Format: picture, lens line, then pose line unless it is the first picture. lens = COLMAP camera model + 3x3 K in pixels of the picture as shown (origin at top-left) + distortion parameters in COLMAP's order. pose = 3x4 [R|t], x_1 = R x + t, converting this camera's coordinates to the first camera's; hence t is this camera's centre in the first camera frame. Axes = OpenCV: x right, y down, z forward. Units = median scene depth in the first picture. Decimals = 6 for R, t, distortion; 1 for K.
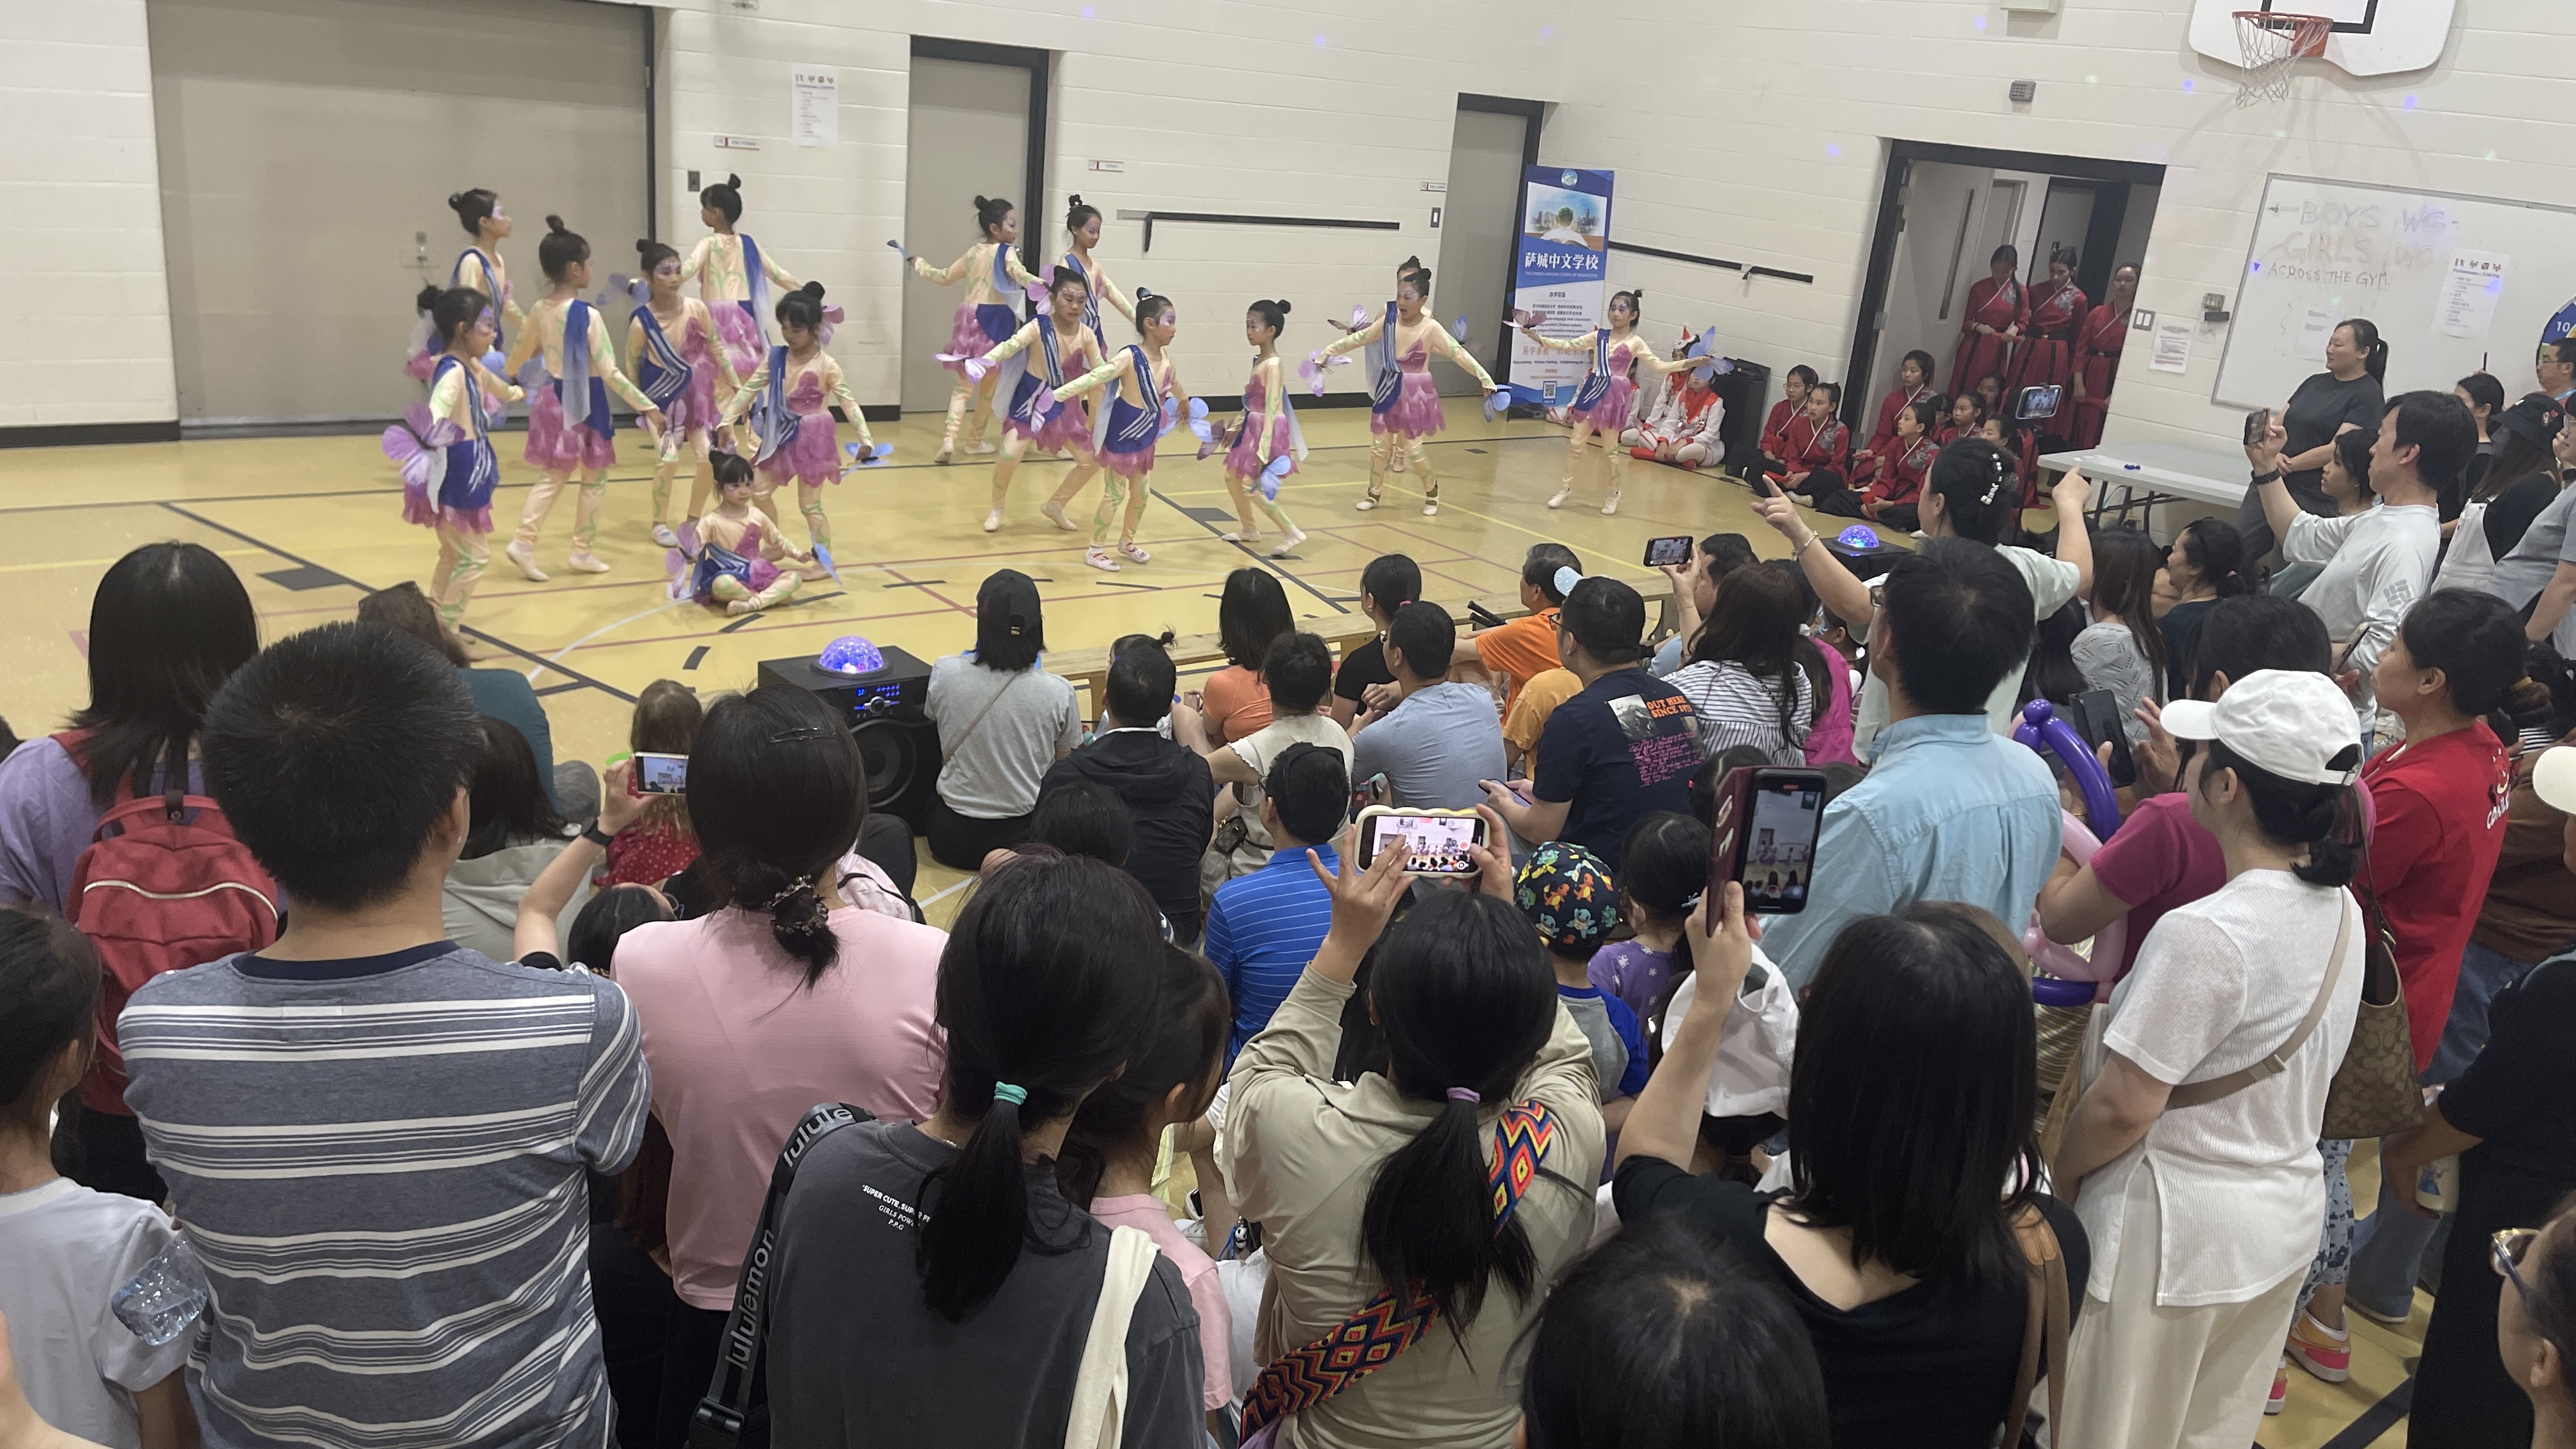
lens RADIAL K [[1953.6, 0, 1325.1], [0, 1953.6, 748.2], [0, 0, 1]] dist [0.026177, -0.003251]
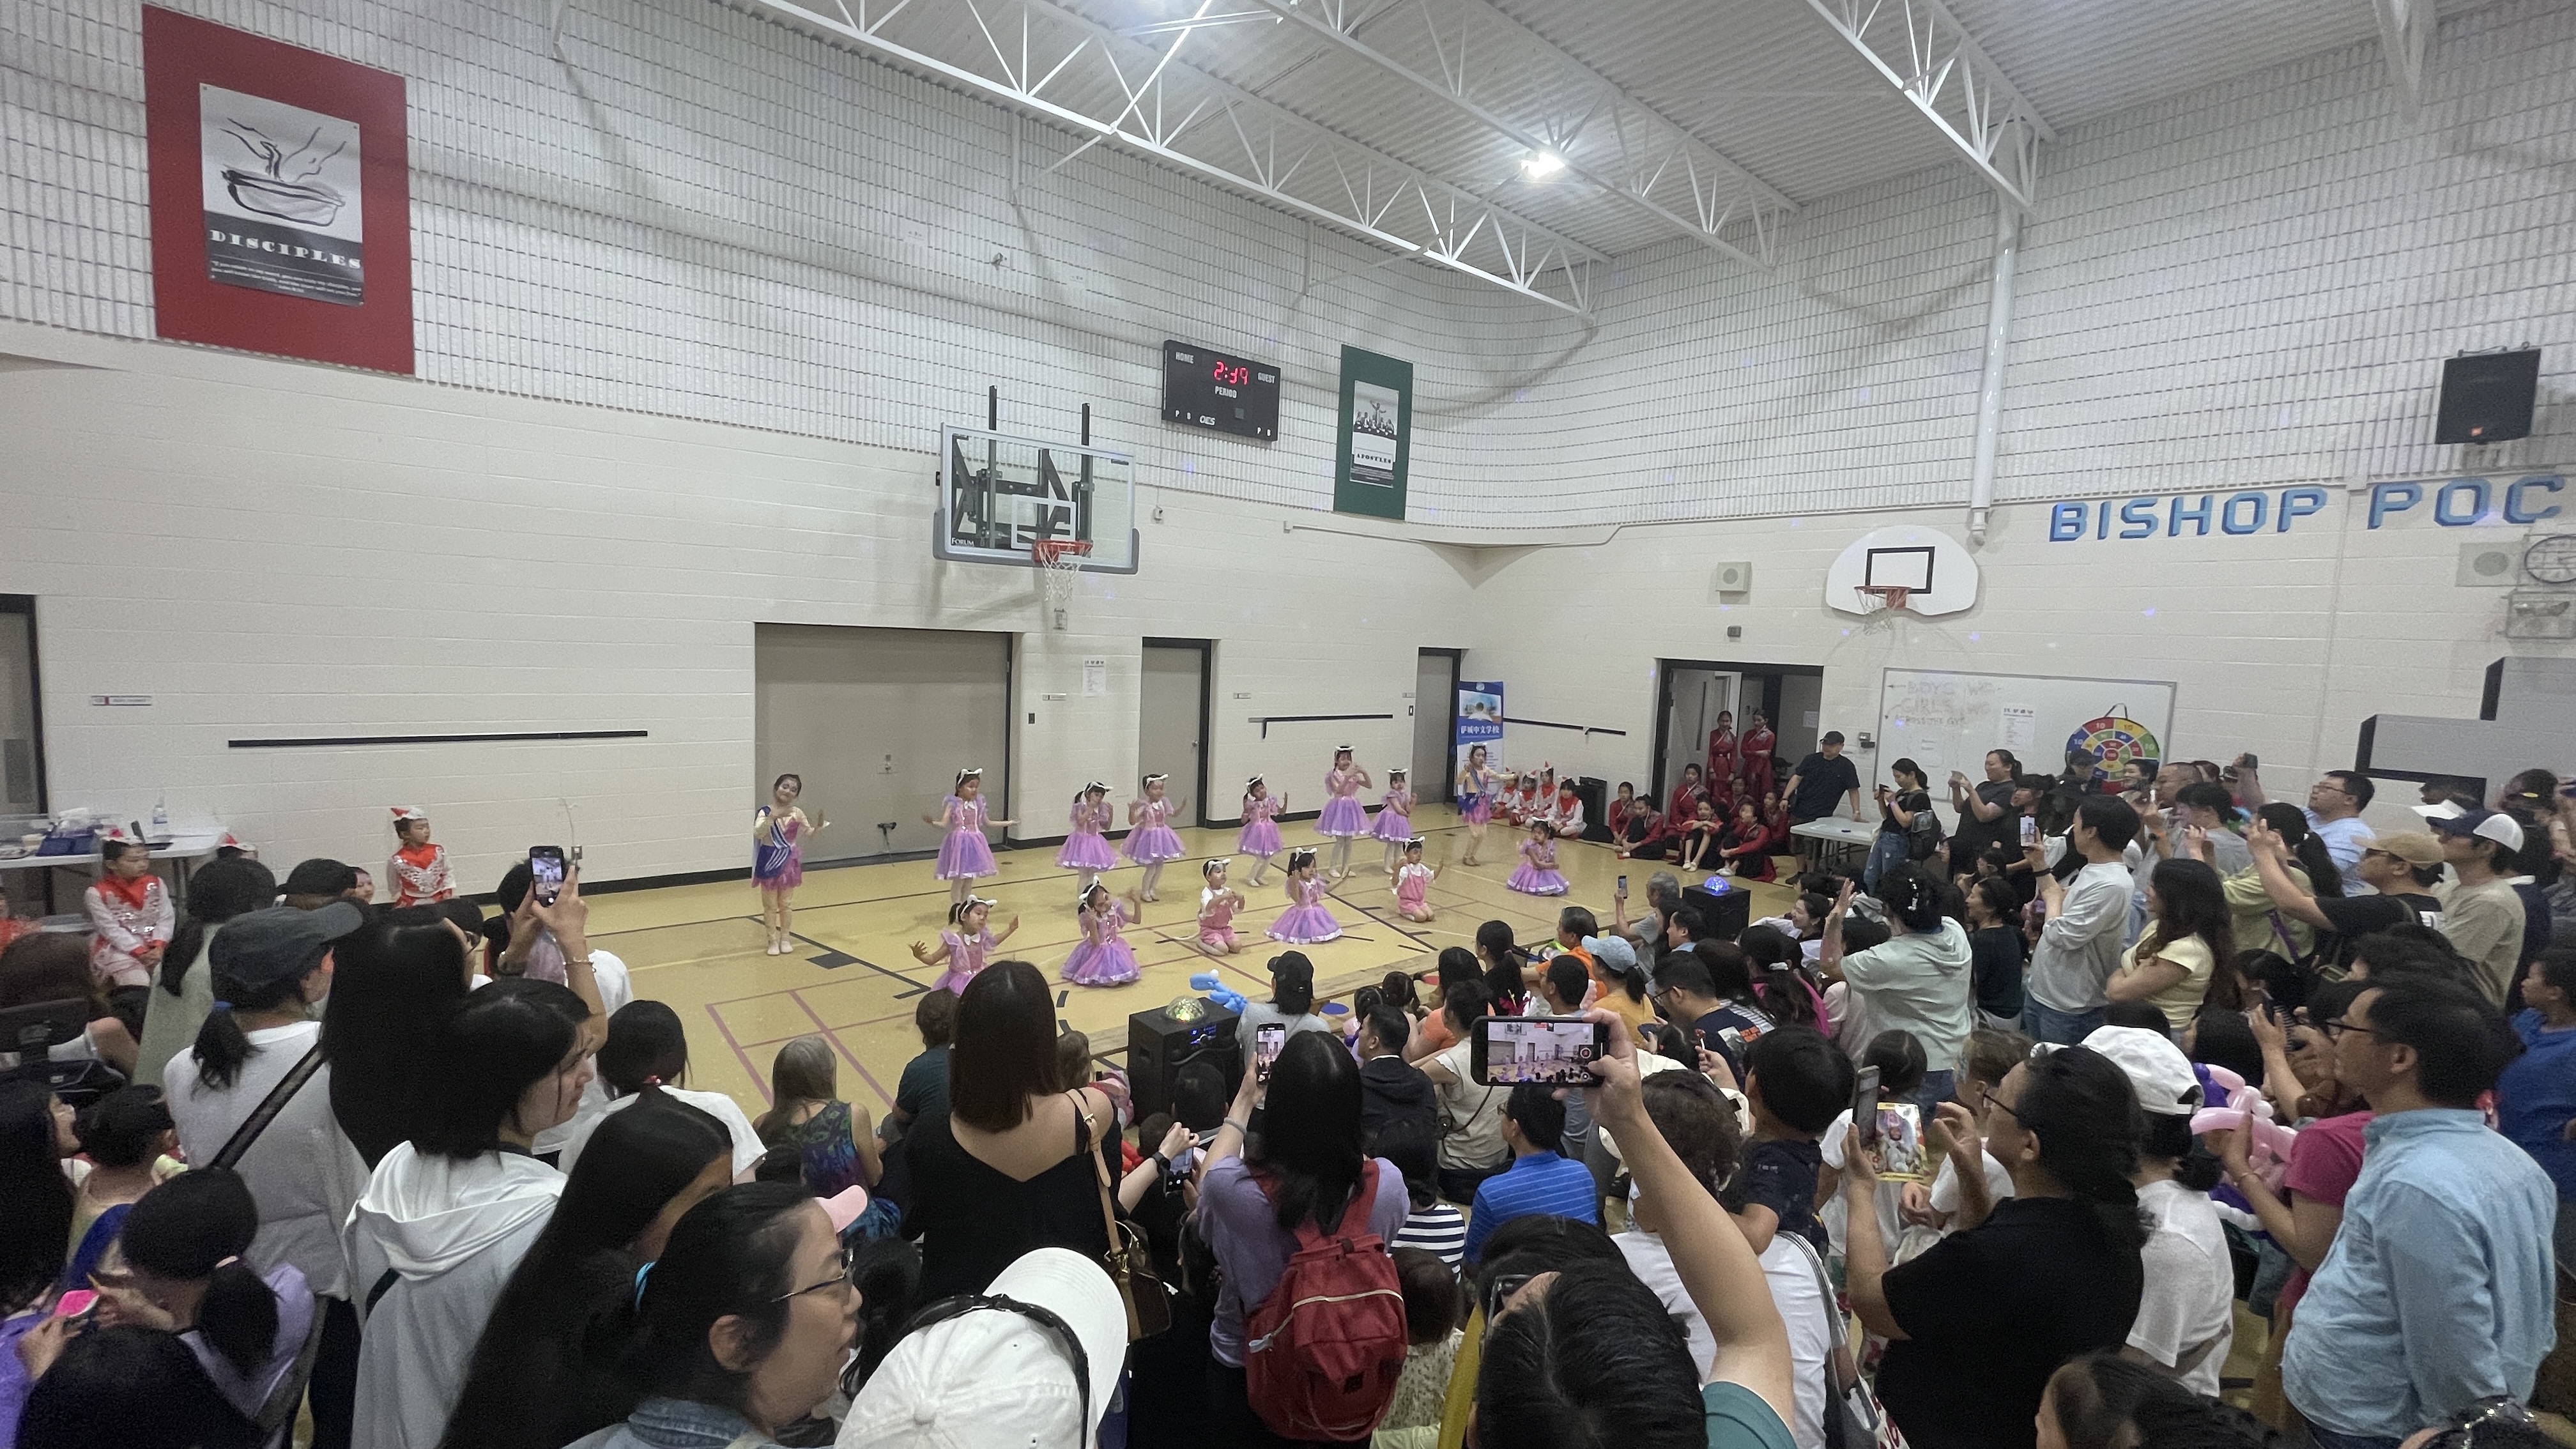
lens RADIAL K [[1037.2, 0, 1272.8], [0, 1037.2, 732.5], [0, 0, 1]] dist [-0.000275, 0.000799]
pose [[0.998239, -0.055328, -0.021410, -0.087413], [0.048700, 0.970318, -0.236878, -0.038598], [0.033880, 0.235418, 0.971303, 0.067720]]
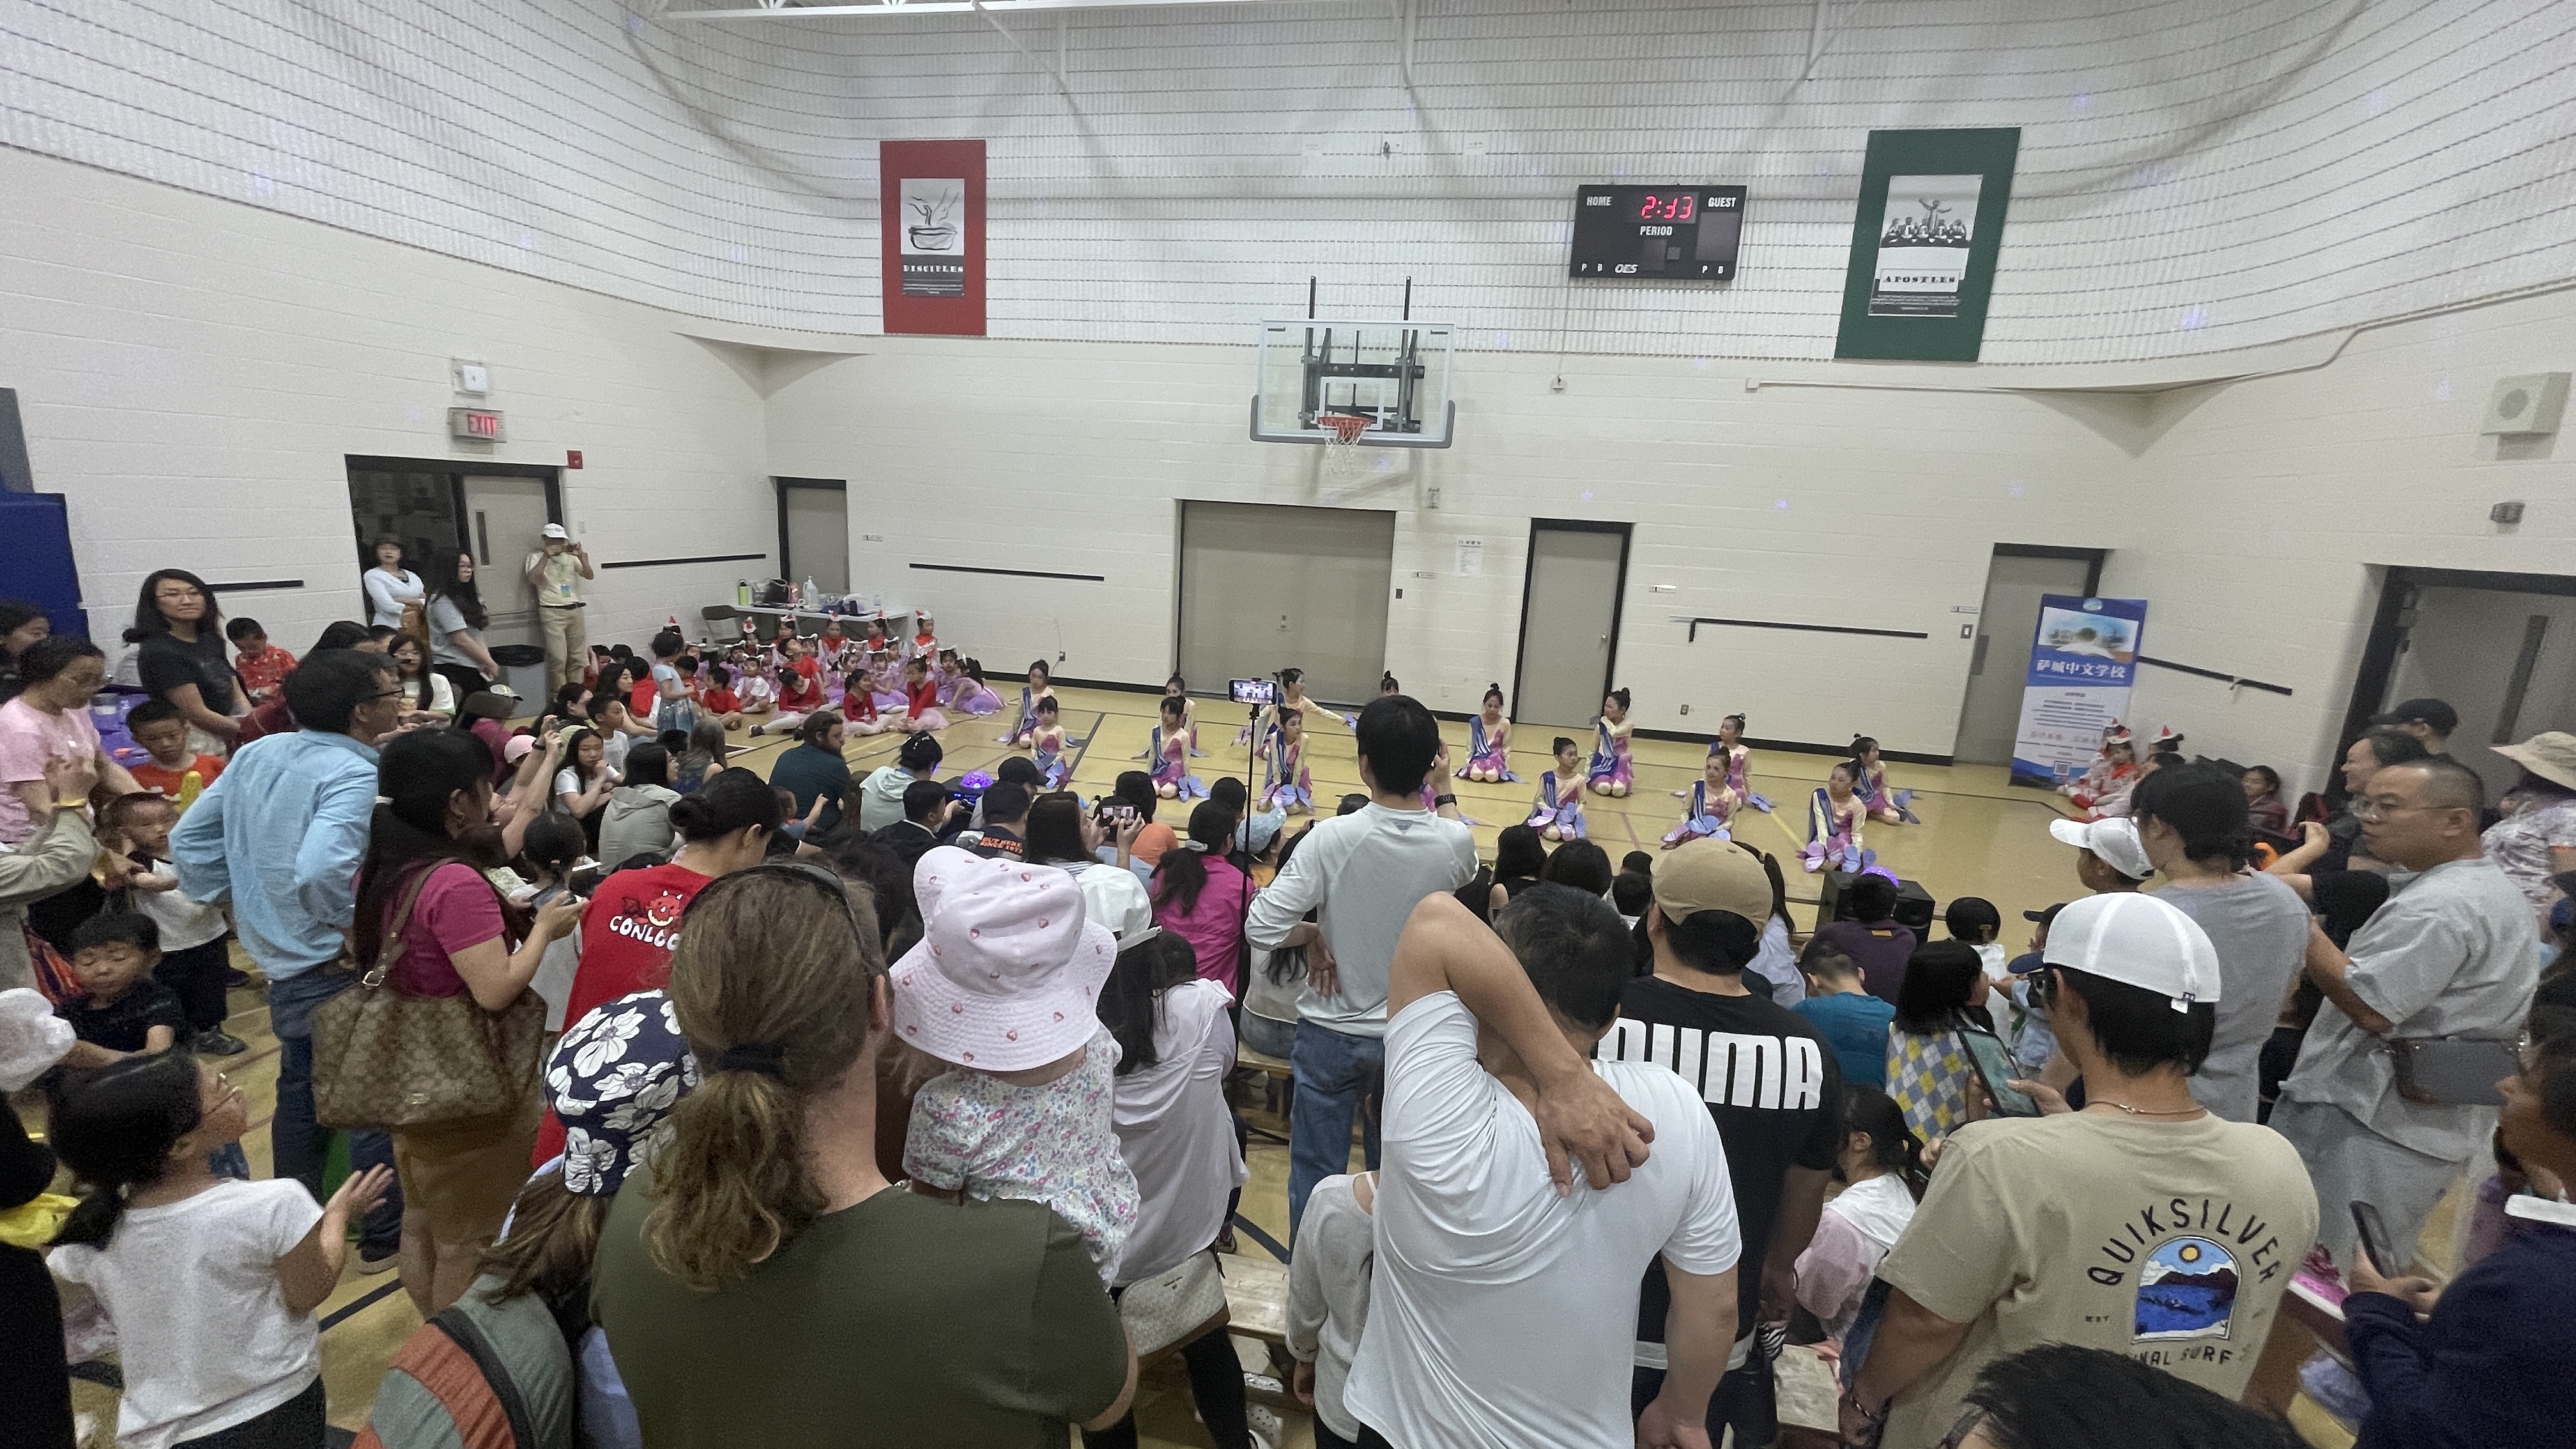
lens RADIAL K [[1037.2, 0, 1278.5], [0, 1037.2, 726.5], [0, 0, 1]] dist [-0.000275, 0.000799]
pose [[0.630047, 0.099490, -0.770157, 0.498864], [-0.242962, 0.967223, -0.073814, -0.063352], [0.737570, 0.233626, 0.633569, 0.336662]]
